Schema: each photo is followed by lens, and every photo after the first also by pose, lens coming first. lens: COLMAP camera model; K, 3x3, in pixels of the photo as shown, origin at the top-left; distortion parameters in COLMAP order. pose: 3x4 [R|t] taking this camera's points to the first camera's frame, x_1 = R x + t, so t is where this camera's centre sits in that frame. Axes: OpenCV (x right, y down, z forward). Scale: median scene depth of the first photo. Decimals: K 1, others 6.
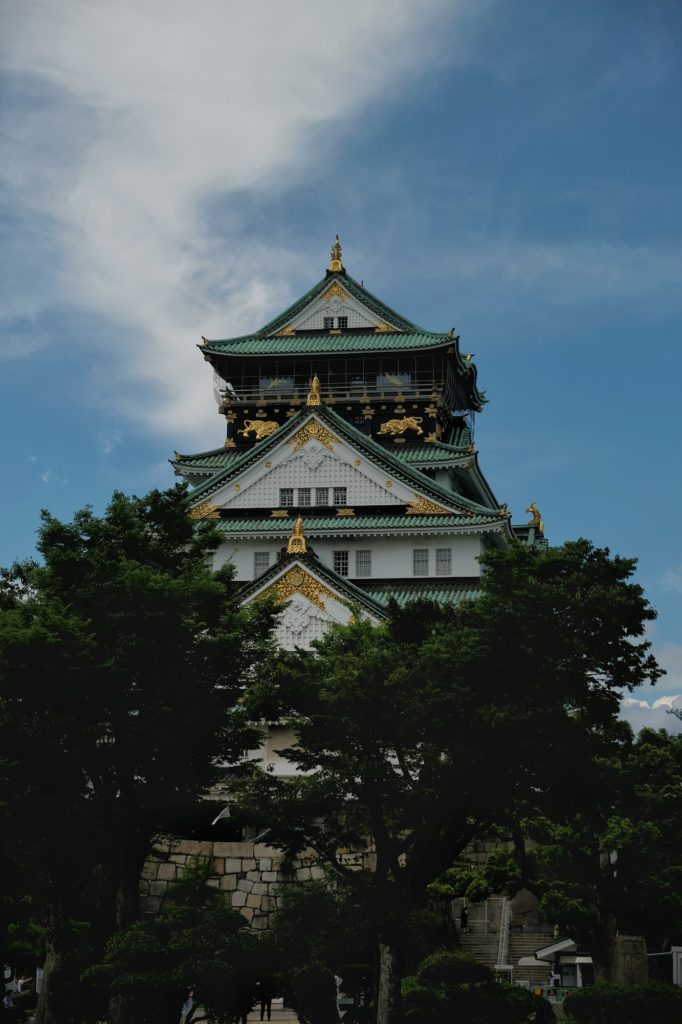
lens RADIAL K [[2516.2, 0, 341.0], [0, 2516.2, 512.0], [0, 0, 1]] dist [-0.037417, -0.001266]
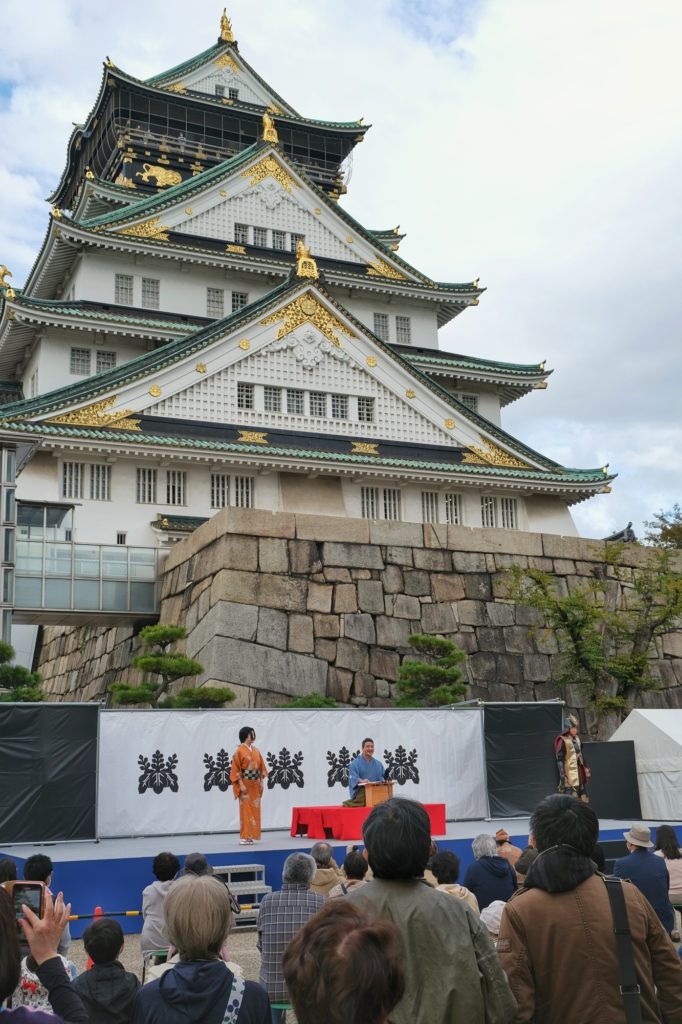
lens RADIAL K [[1170.1, 0, 341.0], [0, 1170.1, 512.0], [0, 0, 1]] dist [0.053175, 0.032515]
pose [[0.832843, 0.088149, 0.546445, -0.209019], [-0.072436, 0.996105, -0.050285, 0.109653], [-0.548749, 0.002297, 0.835984, 0.633293]]
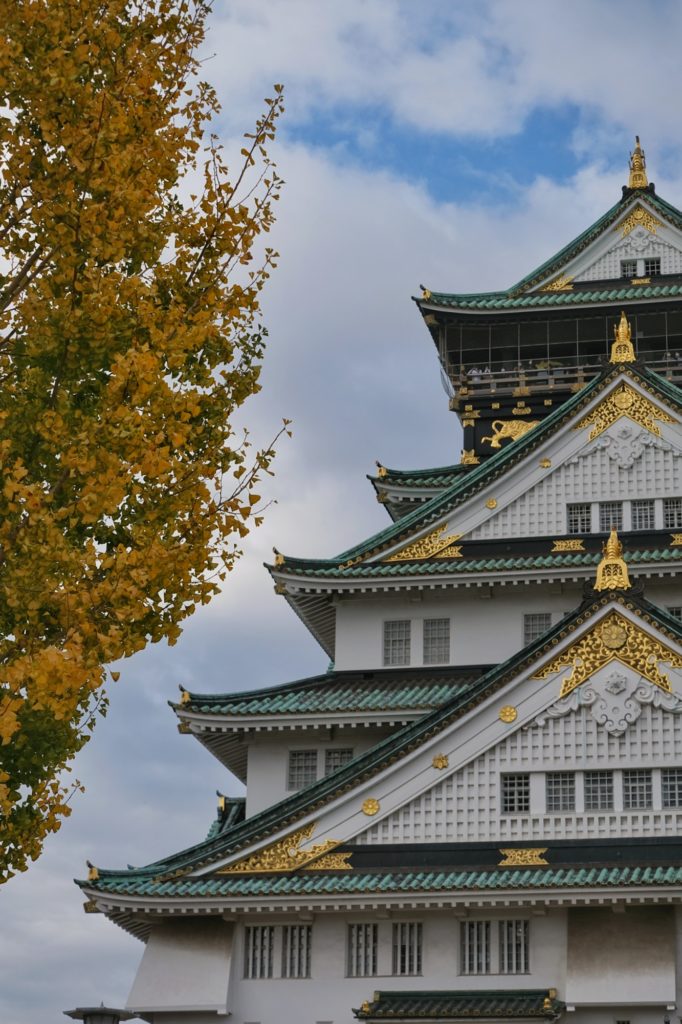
lens RADIAL K [[2404.8, 0, 341.0], [0, 2404.8, 512.0], [0, 0, 1]] dist [-0.014528, 0.113104]
pose [[0.998567, -0.009447, -0.052674, -0.046443], [0.000638, 0.986328, -0.164791, 0.081445], [0.053510, 0.164521, 0.984921, 0.463410]]
